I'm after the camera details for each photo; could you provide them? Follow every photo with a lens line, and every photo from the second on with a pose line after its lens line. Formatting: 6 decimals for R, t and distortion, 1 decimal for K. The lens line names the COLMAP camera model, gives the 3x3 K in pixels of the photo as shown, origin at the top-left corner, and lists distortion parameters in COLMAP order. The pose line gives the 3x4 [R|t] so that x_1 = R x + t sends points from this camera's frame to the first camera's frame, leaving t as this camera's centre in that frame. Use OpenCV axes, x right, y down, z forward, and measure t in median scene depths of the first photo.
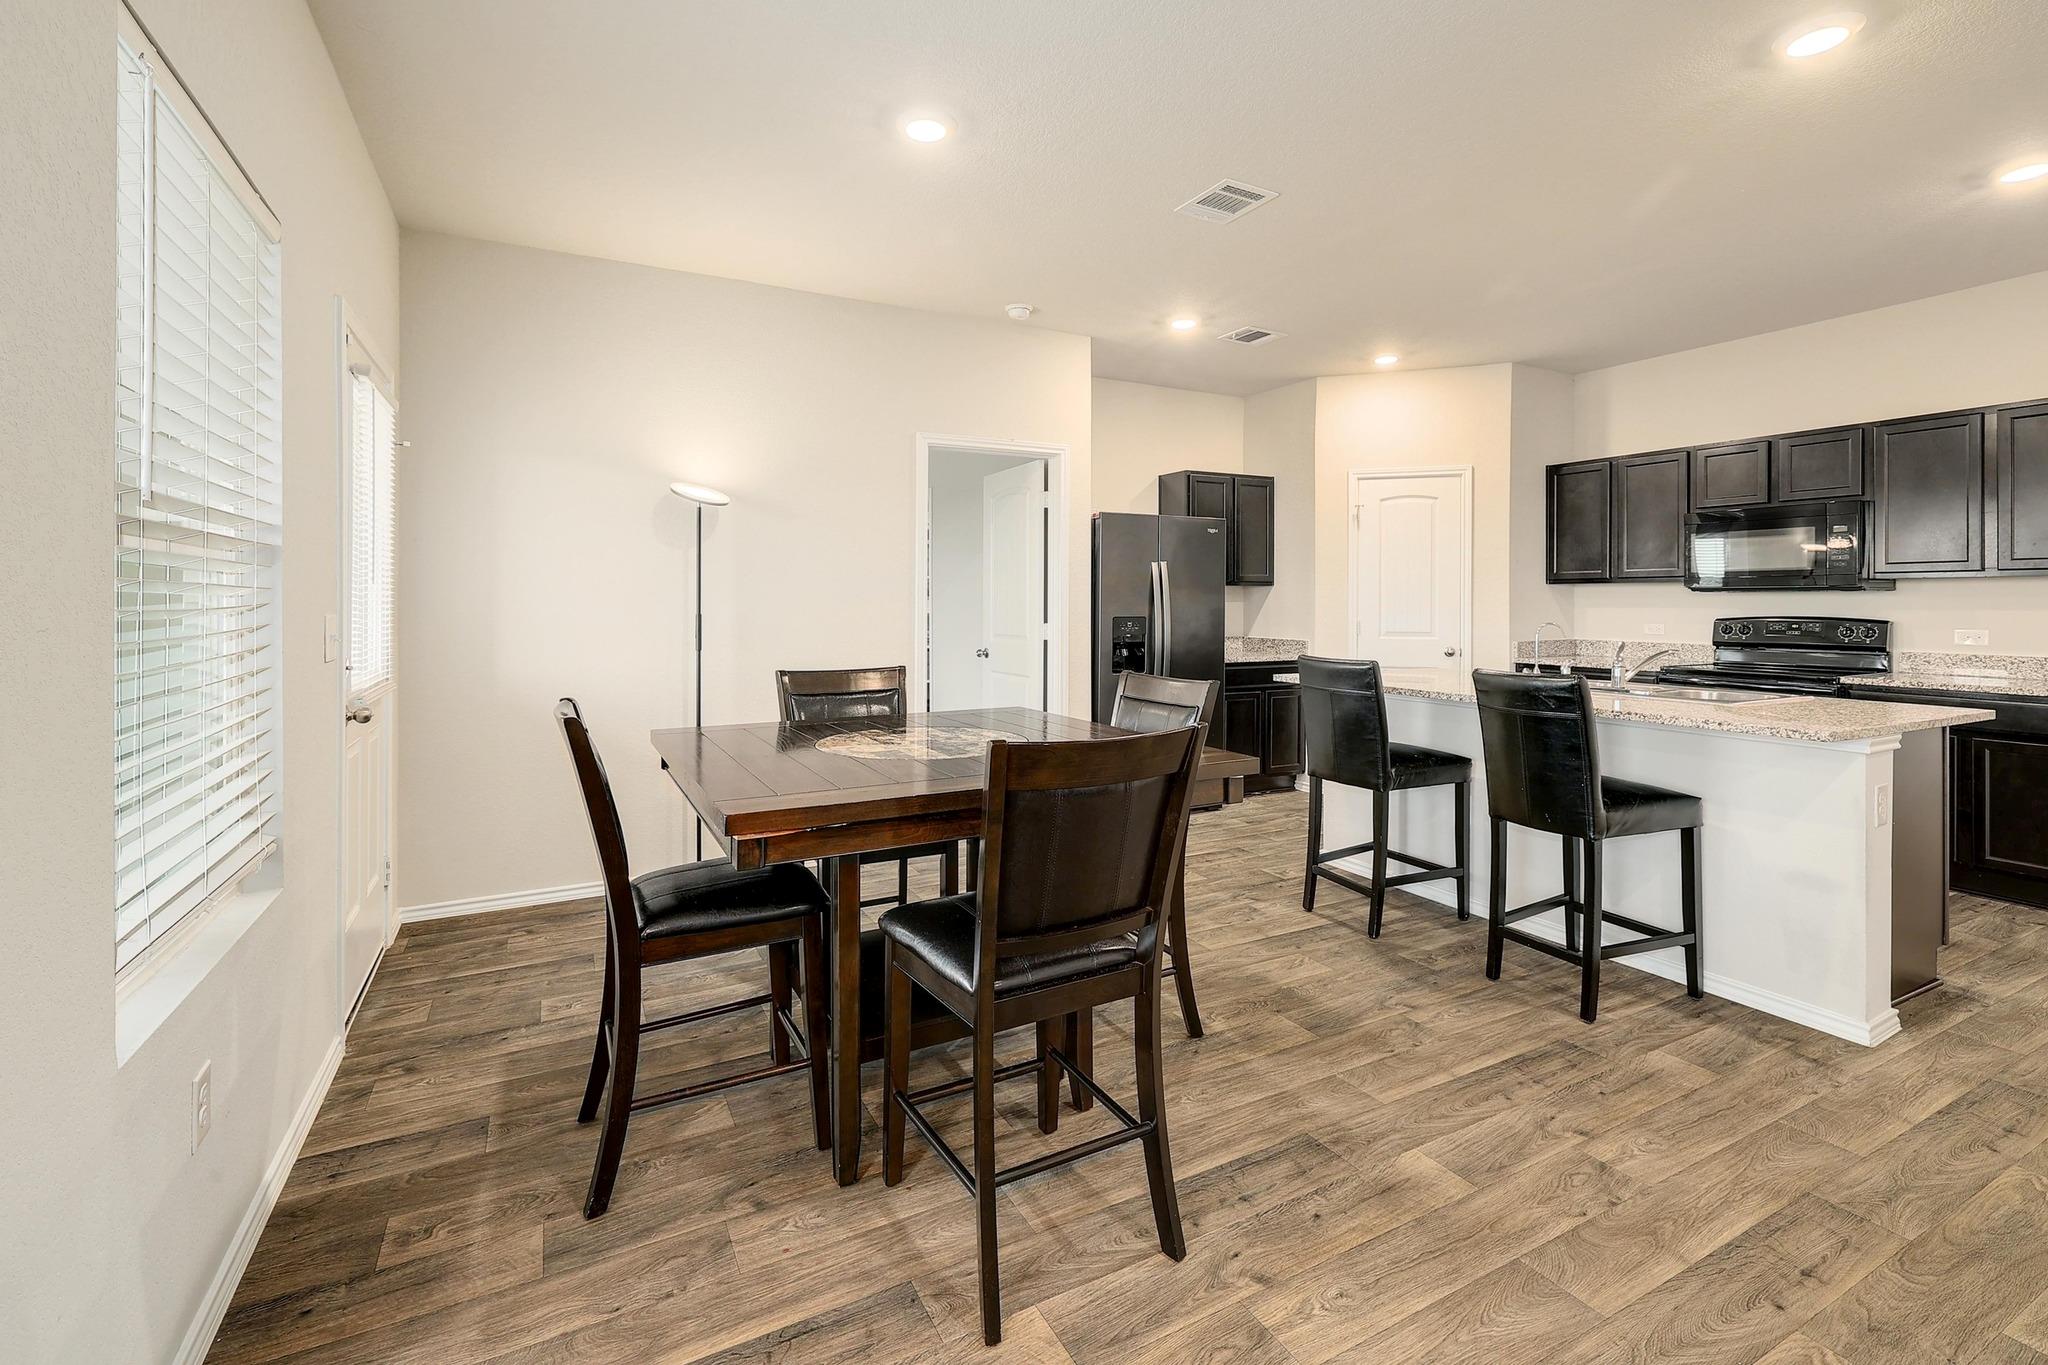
lens RADIAL K [[911.3, 0, 990.6], [0, 911.3, 602.3], [0, 0, 1]] dist [-0.029315, 0.008452]
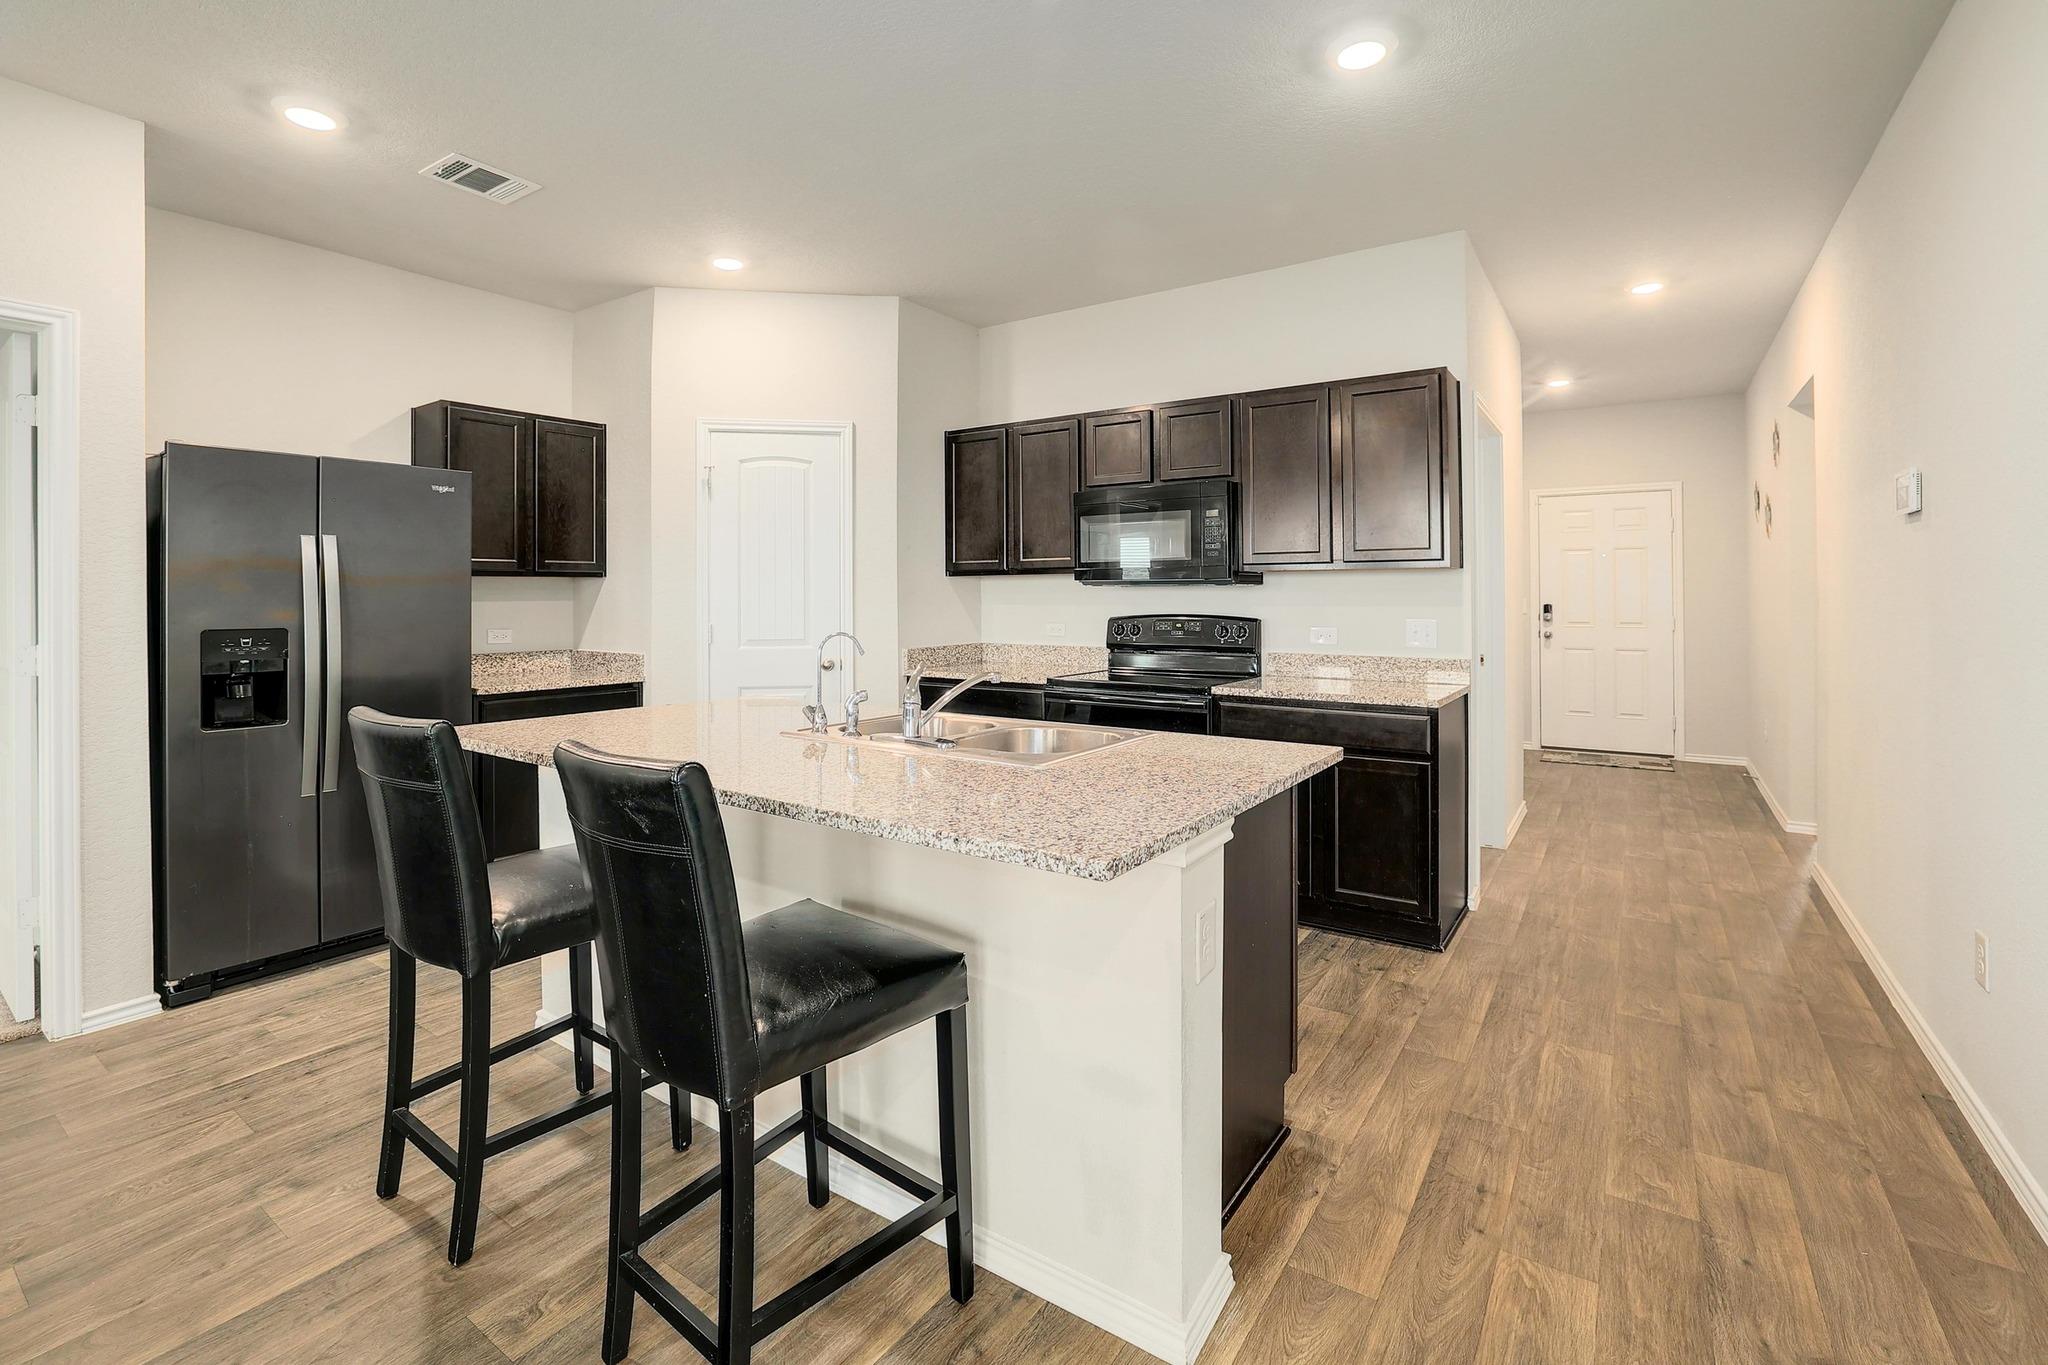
lens RADIAL K [[911.3, 0, 1020.4], [0, 911.3, 586.2], [0, 0, 1]] dist [-0.029315, 0.008452]
pose [[0.876750, 0.000527, 0.480946, 0.333407], [0.004500, 0.999947, -0.009299, -0.003941], [-0.480926, 0.010317, 0.876701, 0.291580]]
